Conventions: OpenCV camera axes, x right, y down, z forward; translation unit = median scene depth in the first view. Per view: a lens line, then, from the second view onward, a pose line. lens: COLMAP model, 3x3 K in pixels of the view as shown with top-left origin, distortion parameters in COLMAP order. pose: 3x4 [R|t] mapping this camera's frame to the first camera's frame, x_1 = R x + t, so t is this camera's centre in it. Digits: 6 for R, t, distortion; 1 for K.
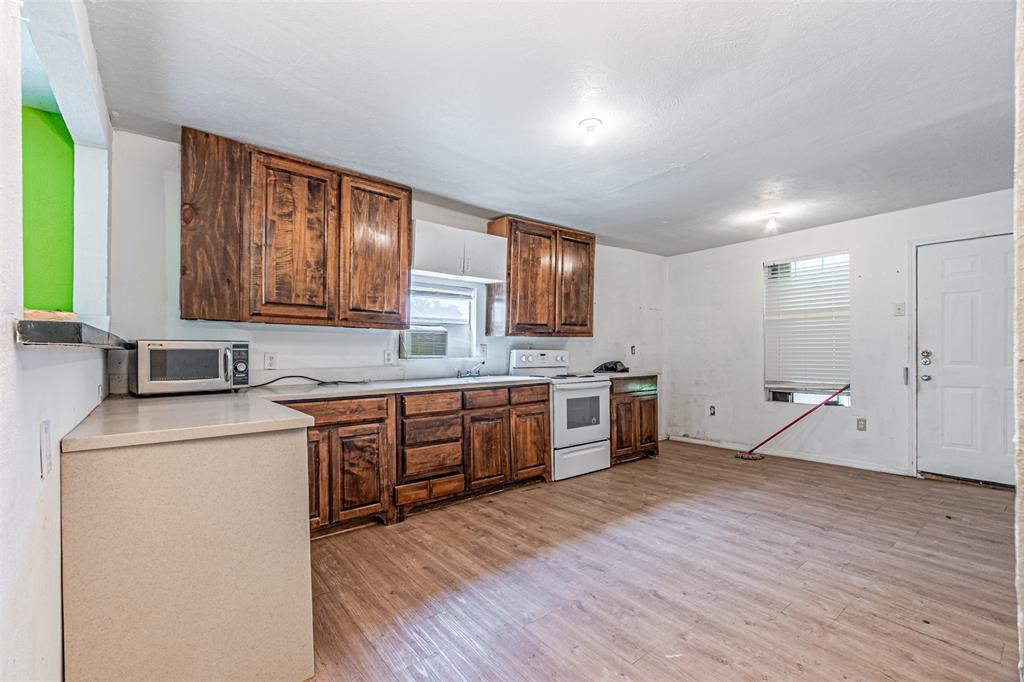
lens RADIAL K [[444.4, 0, 497.3], [0, 444.4, 354.3], [0, 0, 1]] dist [0.008818, 0.000098]
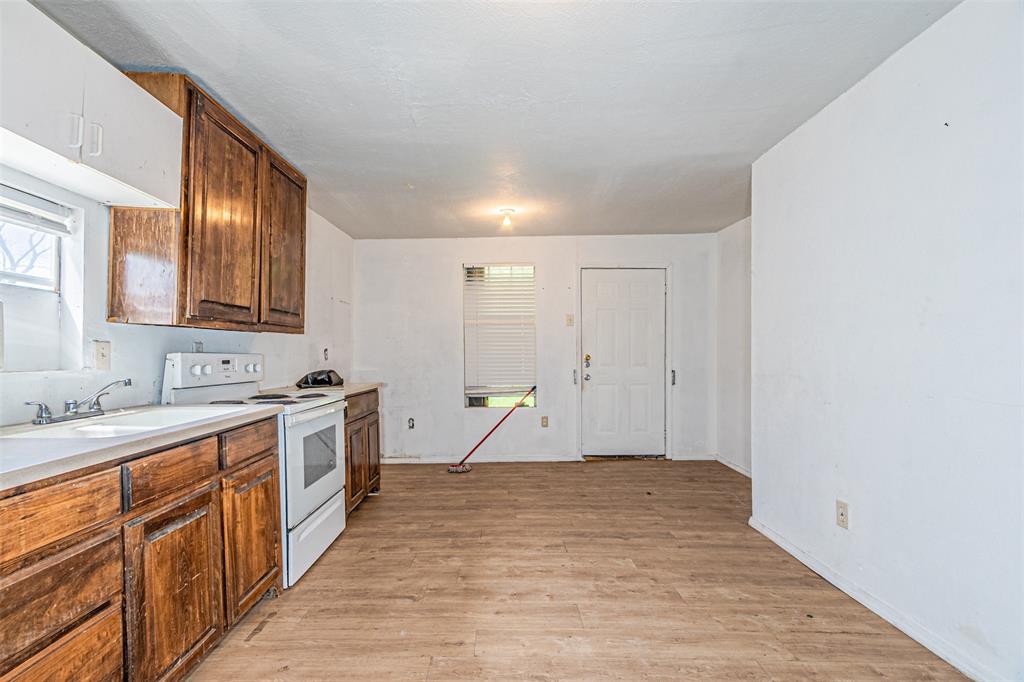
lens RADIAL K [[449.7, 0, 495.6], [0, 449.7, 360.6], [0, 0, 1]] dist [0.004717, 0.000298]
pose [[0.625669, -0.008865, 0.780038, -0.153870], [0.006532, 0.999960, 0.006125, -0.002901], [-0.780061, 0.001263, 0.625702, 0.455818]]
